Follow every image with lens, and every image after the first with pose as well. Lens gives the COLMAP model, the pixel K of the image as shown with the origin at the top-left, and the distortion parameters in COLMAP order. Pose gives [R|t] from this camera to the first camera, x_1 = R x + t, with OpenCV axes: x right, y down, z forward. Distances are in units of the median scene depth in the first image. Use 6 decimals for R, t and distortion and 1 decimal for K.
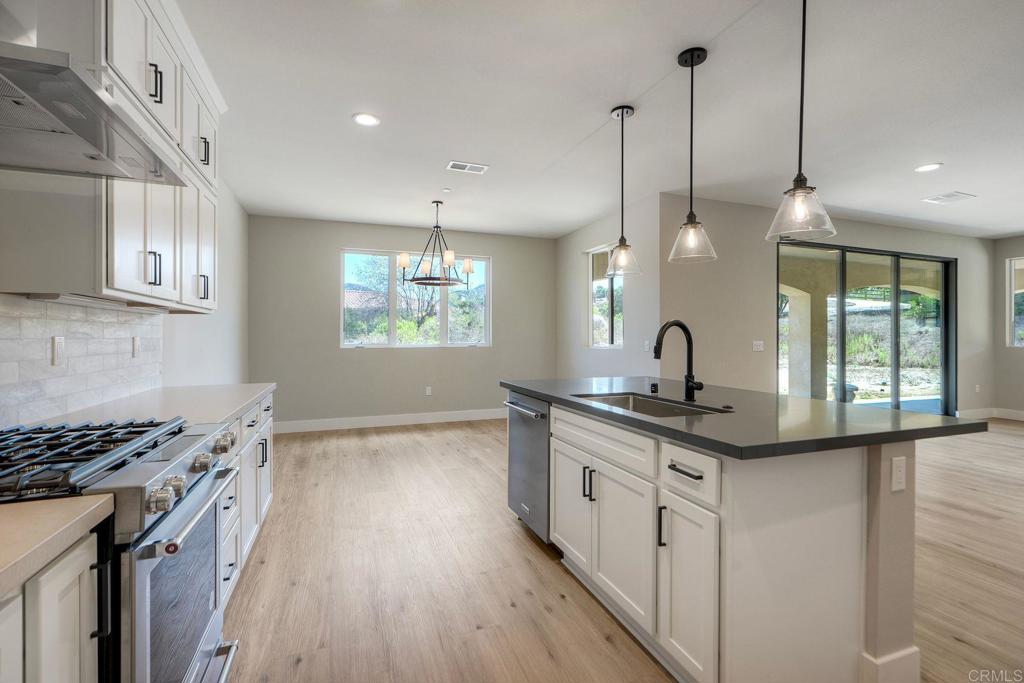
lens RADIAL K [[469.9, 0, 518.0], [0, 469.9, 325.9], [0, 0, 1]] dist [0.000654, -0.000087]
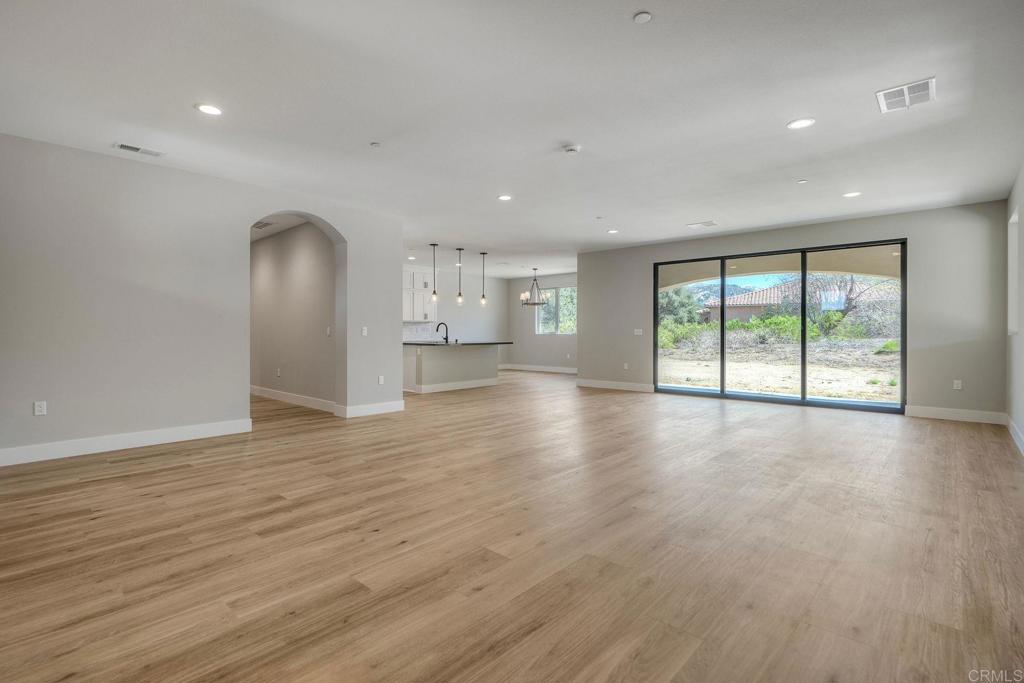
lens RADIAL K [[471.8, 0, 517.9], [0, 471.8, 342.7], [0, 0, 1]] dist [0.000961, 0.000123]
pose [[0.436908, 0.017297, -0.899340, 1.541033], [0.016285, 0.999499, 0.027135, 0.021357], [0.899359, -0.026502, 0.436407, -0.079262]]
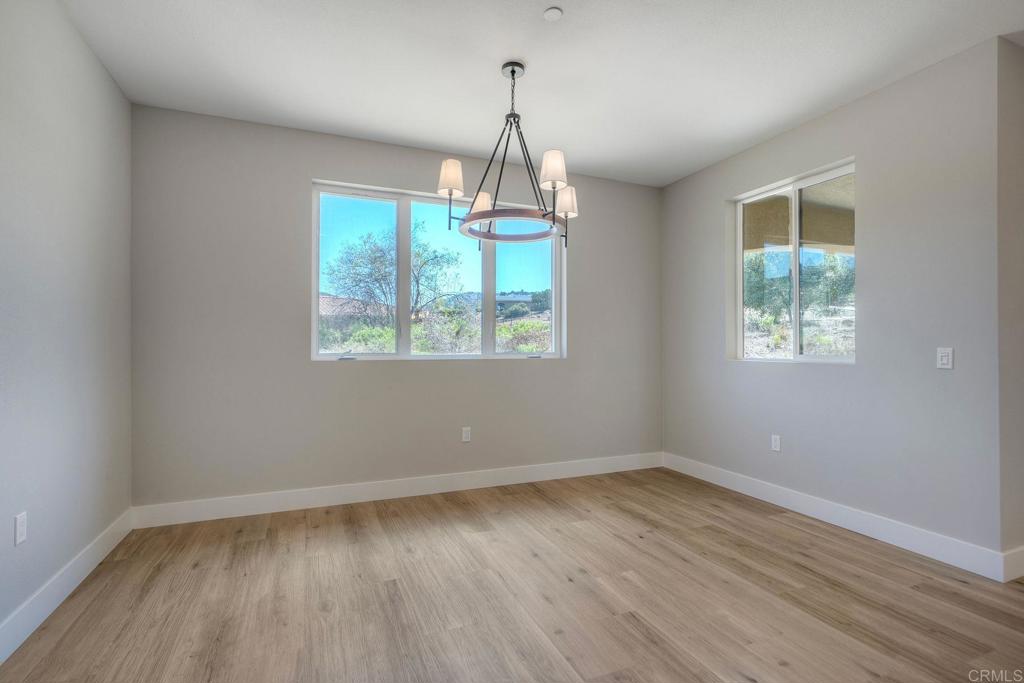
lens RADIAL K [[471.8, 0, 517.9], [0, 471.8, 342.7], [0, 0, 1]] dist [0.000961, 0.000123]
pose [[0.998479, 0.003164, 0.055050, -0.158986], [-0.003788, 0.999930, 0.011240, 0.017797], [-0.055010, -0.011431, 0.998420, 0.413518]]
